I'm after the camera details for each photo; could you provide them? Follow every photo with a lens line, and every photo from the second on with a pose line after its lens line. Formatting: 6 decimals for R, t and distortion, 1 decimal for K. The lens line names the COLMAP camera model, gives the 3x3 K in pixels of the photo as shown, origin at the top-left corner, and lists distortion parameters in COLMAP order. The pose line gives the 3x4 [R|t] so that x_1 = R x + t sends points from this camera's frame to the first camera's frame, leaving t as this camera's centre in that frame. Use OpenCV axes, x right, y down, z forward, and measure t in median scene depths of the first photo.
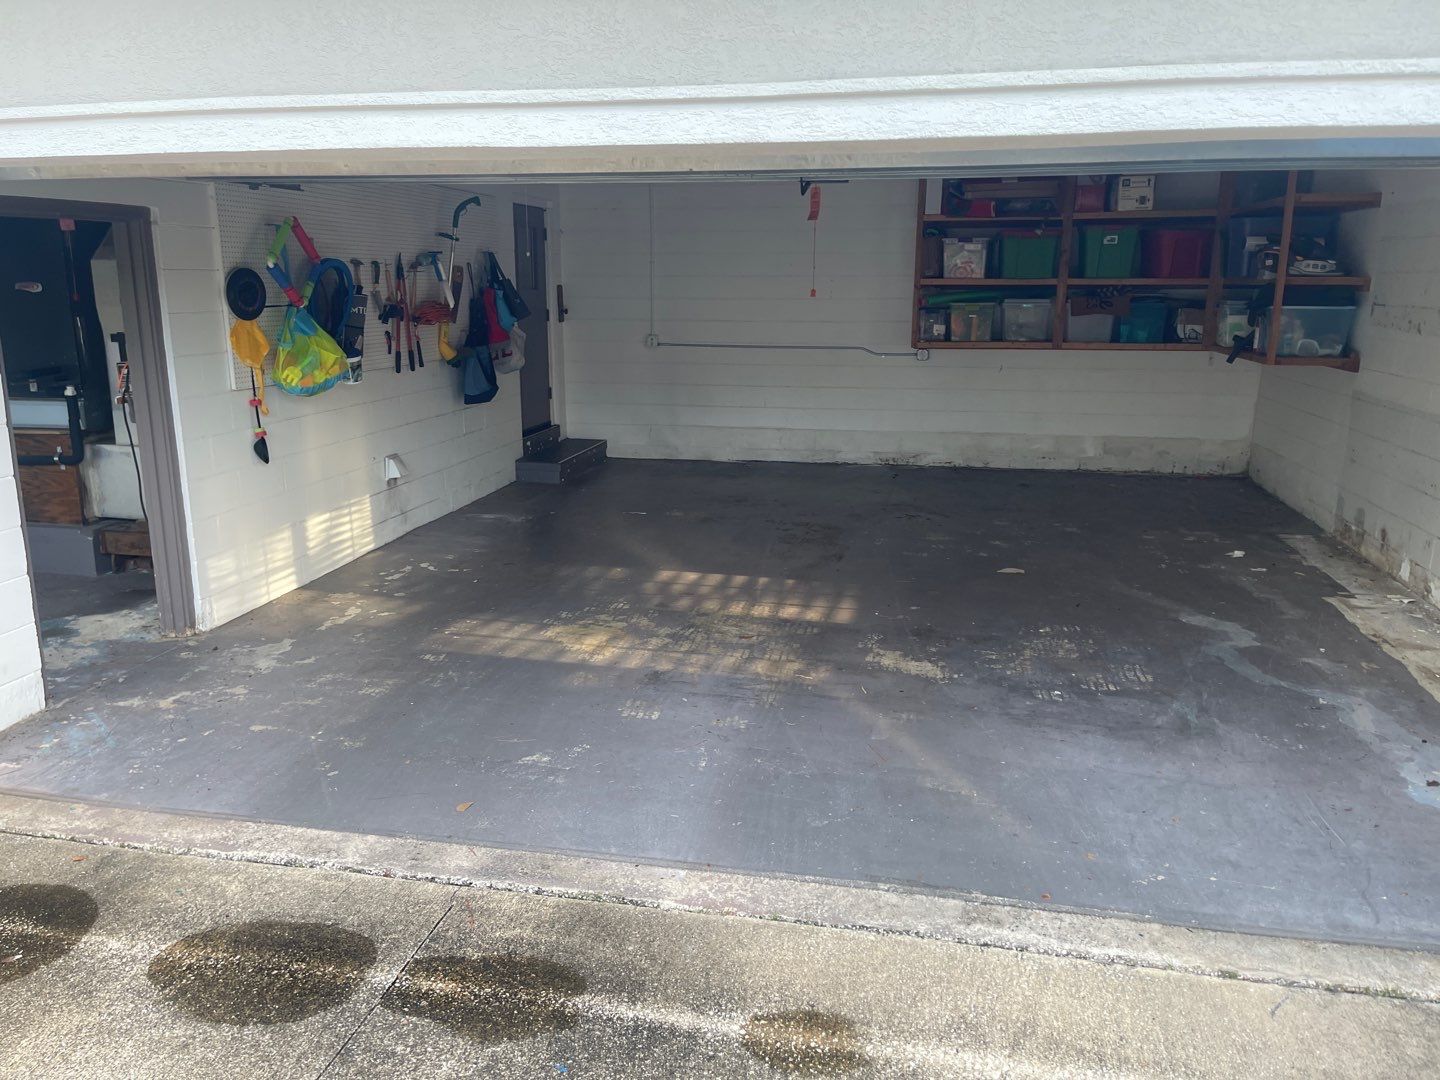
lens RADIAL K [[1091.1, 0, 707.7], [0, 1091.1, 548.4], [0, 0, 1]] dist [0.055412, -0.067767]
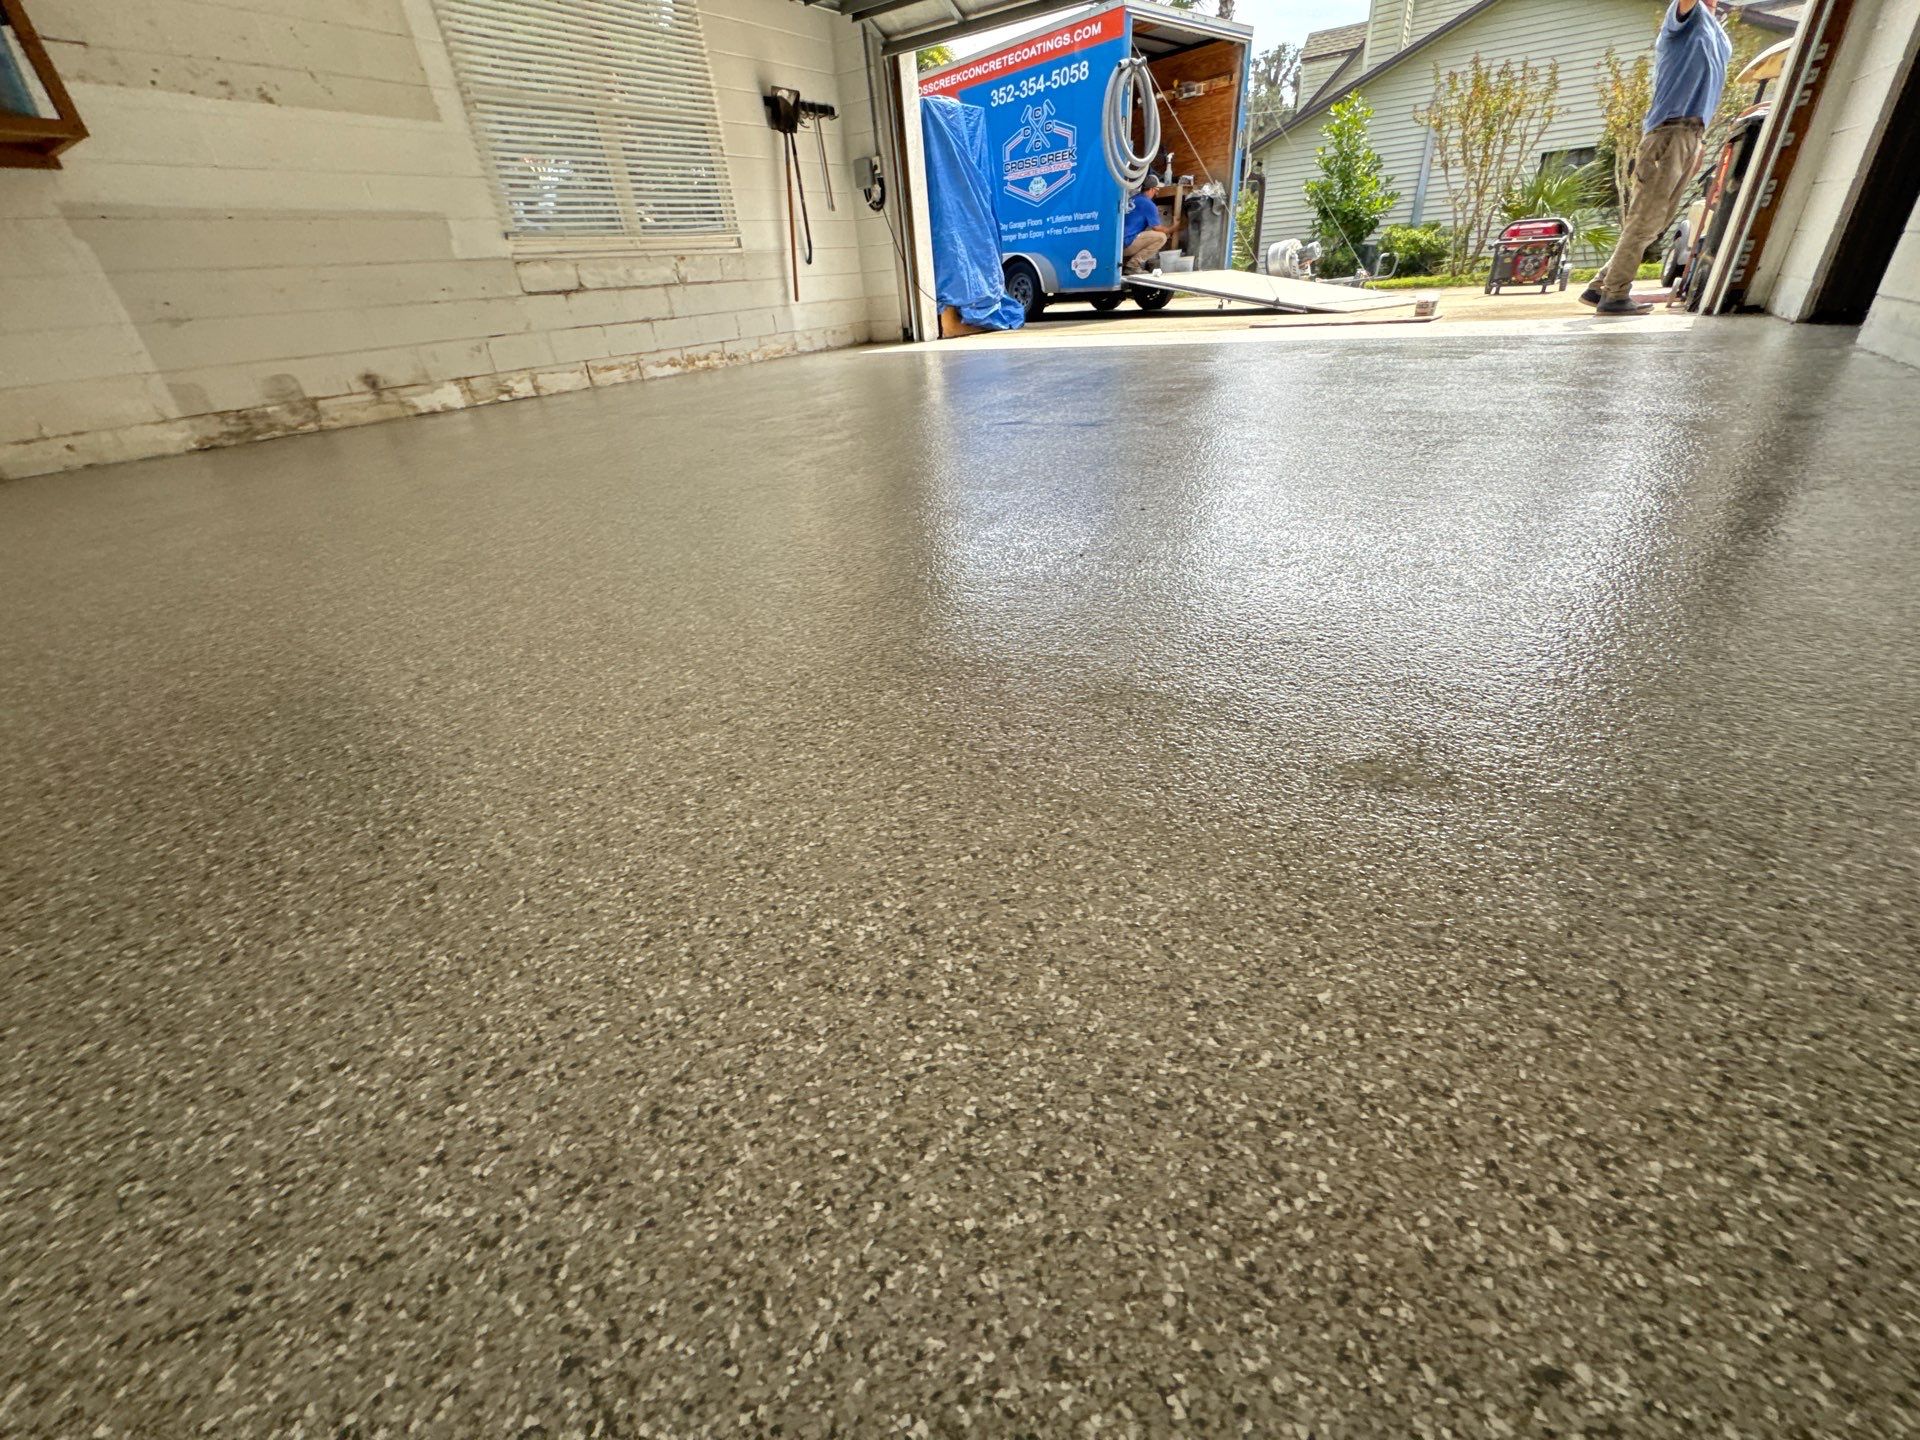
lens RADIAL K [[778.5, 0, 939.6], [0, 778.5, 715.3], [0, 0, 1]] dist [-0.001626, 0.001343]
pose [[-0.924538, -0.111126, 0.364527, -0.055092], [0.170839, 0.734183, 0.657107, -0.118025], [-0.340651, 0.669796, -0.659795, 1.144369]]
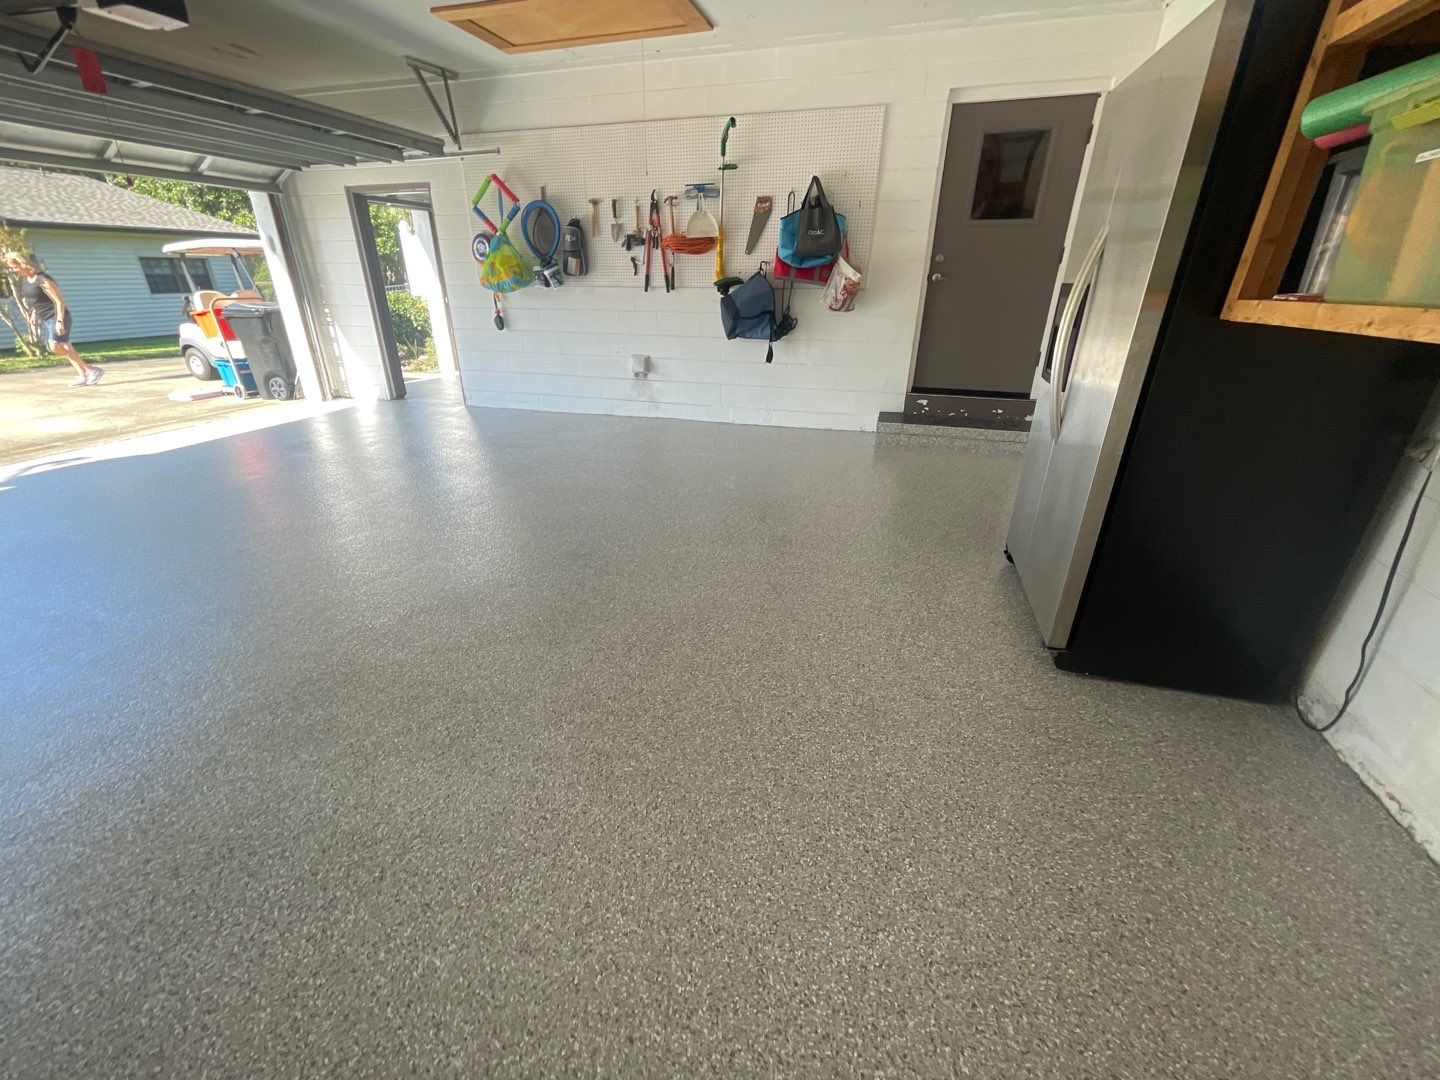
lens RADIAL K [[583.9, 0, 701.2], [0, 583.9, 521.9], [0, 0, 1]] dist [-0.001626, 0.001343]
pose [[-0.104335, 0.384291, -0.917297, 0.391467], [-0.240017, 0.885340, 0.398203, -0.180665], [0.965146, 0.261714, -0.000136, 0.977449]]
